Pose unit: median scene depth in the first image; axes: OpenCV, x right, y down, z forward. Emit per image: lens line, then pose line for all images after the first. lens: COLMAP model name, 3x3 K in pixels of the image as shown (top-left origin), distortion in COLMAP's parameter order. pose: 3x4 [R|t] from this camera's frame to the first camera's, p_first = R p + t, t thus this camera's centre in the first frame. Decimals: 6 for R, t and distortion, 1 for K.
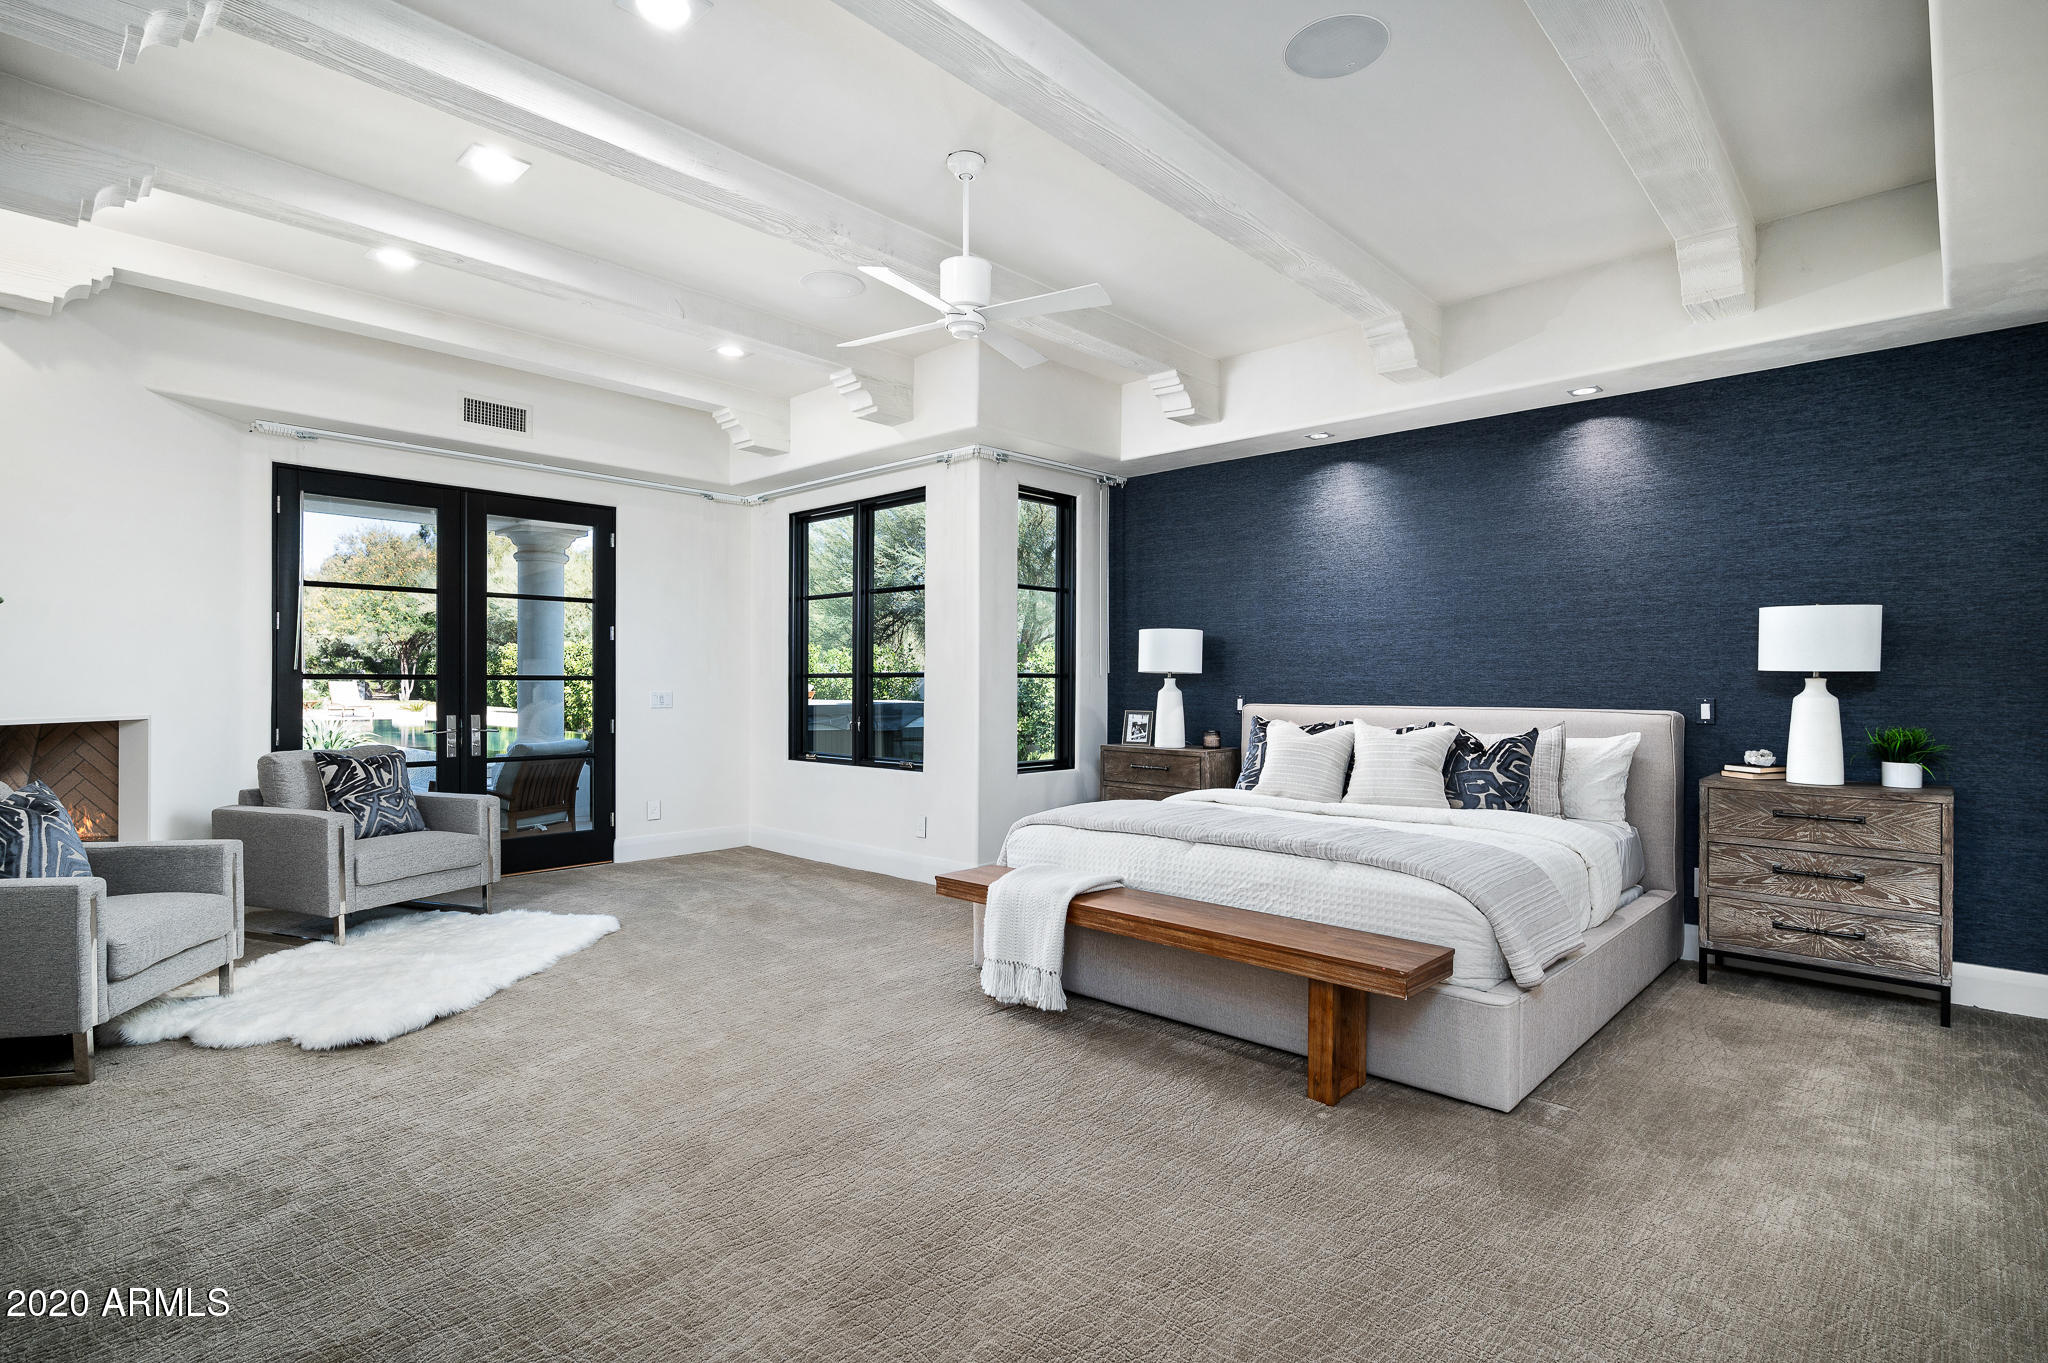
lens RADIAL K [[1002.4, 0, 1024.3], [0, 1002.4, 684.4], [0, 0, 1]] dist [-0.000227, -0.000029]
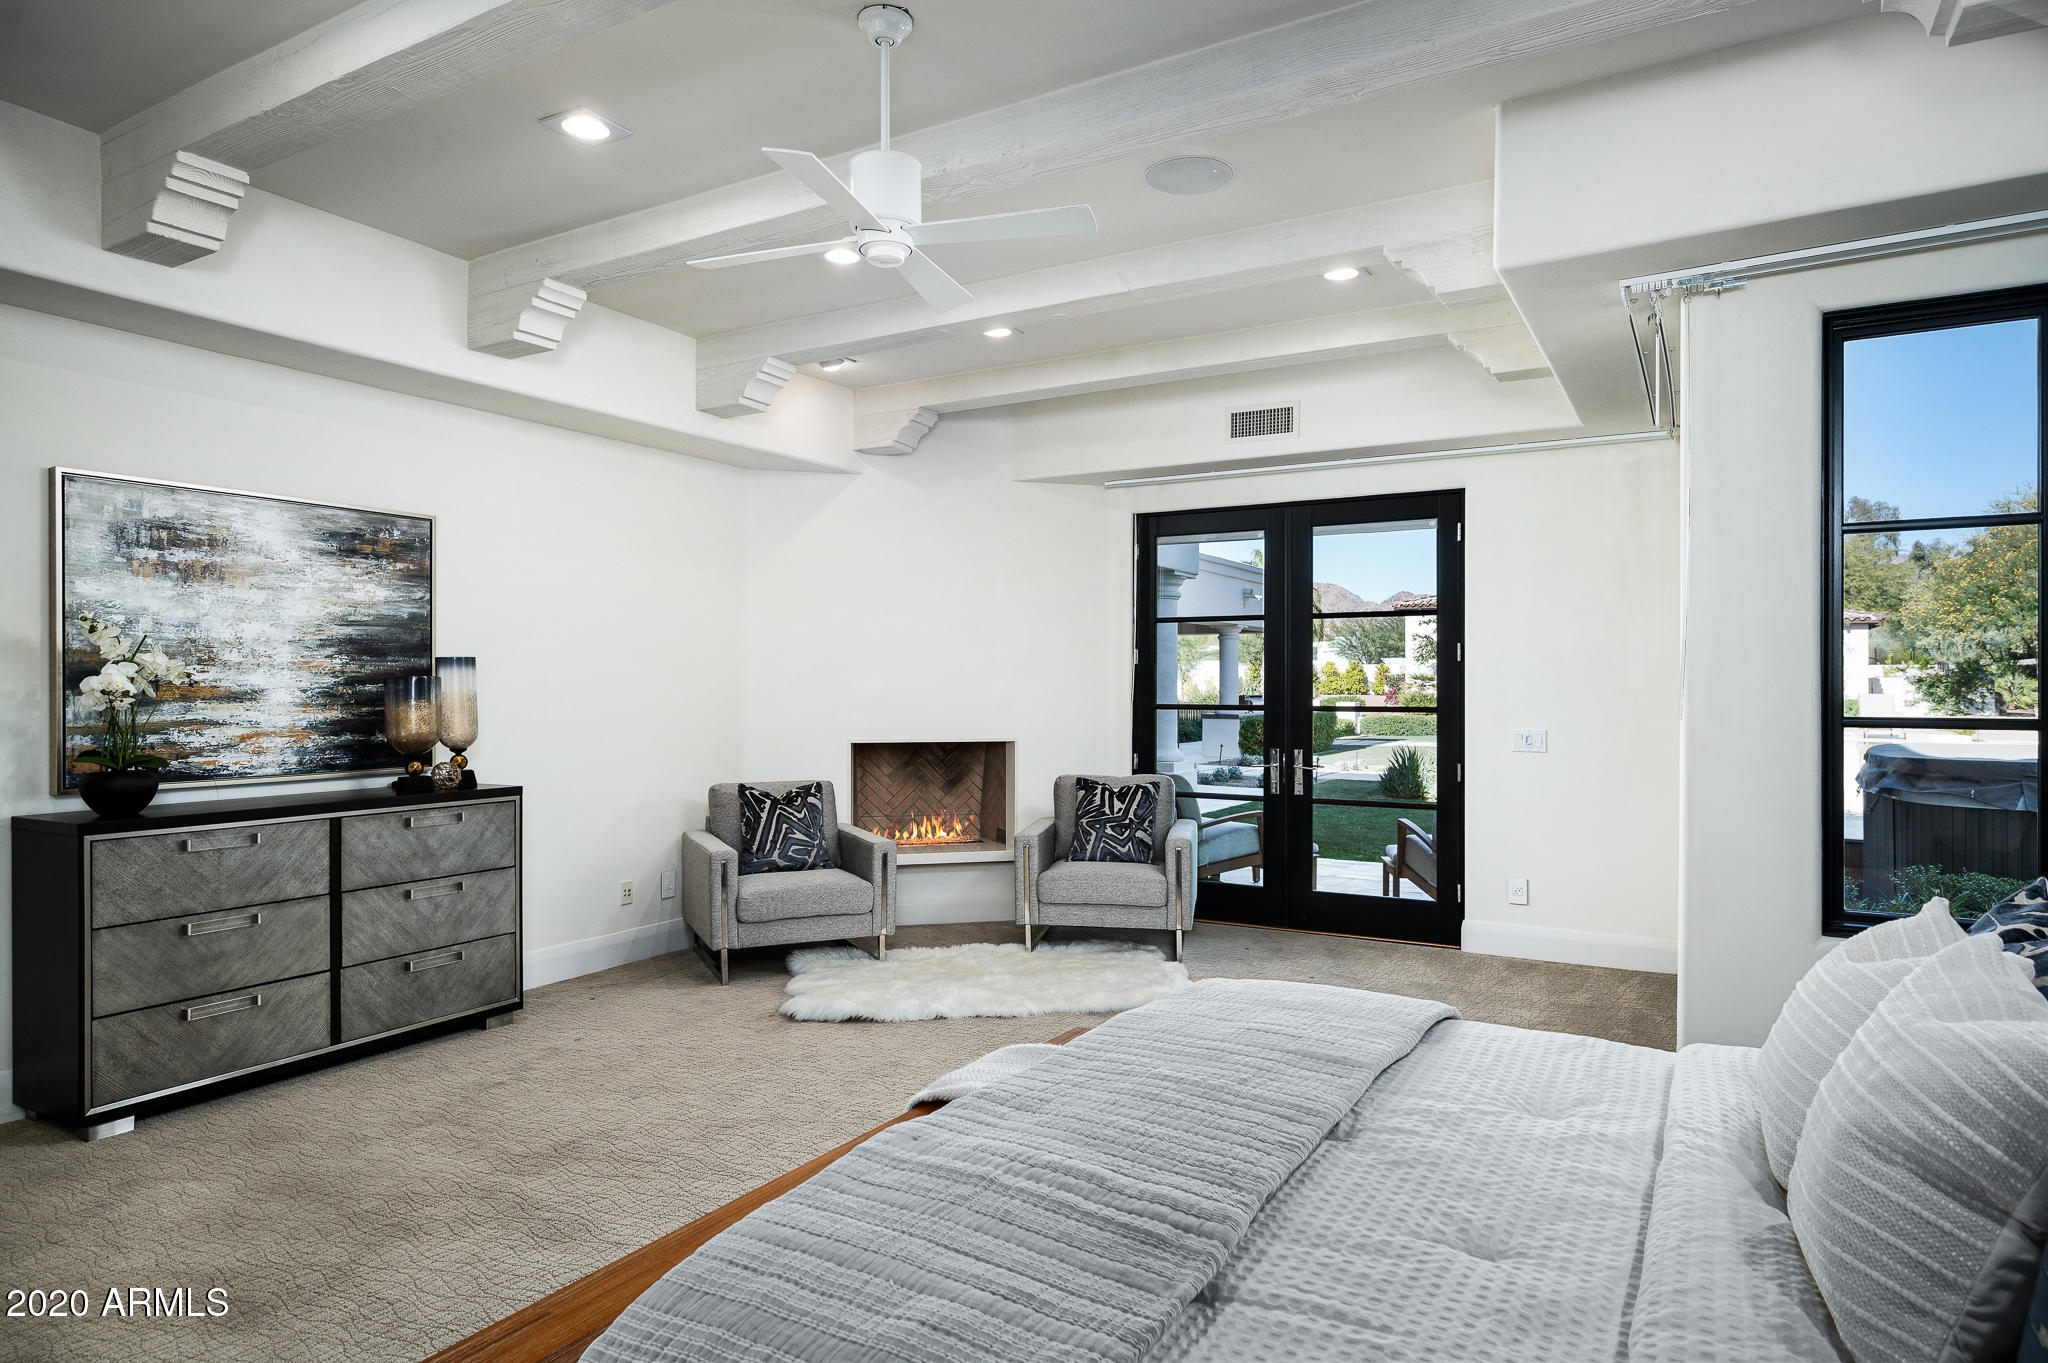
lens RADIAL K [[1192.6, 0, 1025.3], [0, 1192.6, 684.1], [0, 0, 1]] dist [0.006334, 0.000479]
pose [[0.224131, -0.002664, -0.974555, 0.525378], [-0.001985, 0.999993, -0.003190, -0.028894], [0.974557, 0.002649, 0.224124, 0.595048]]
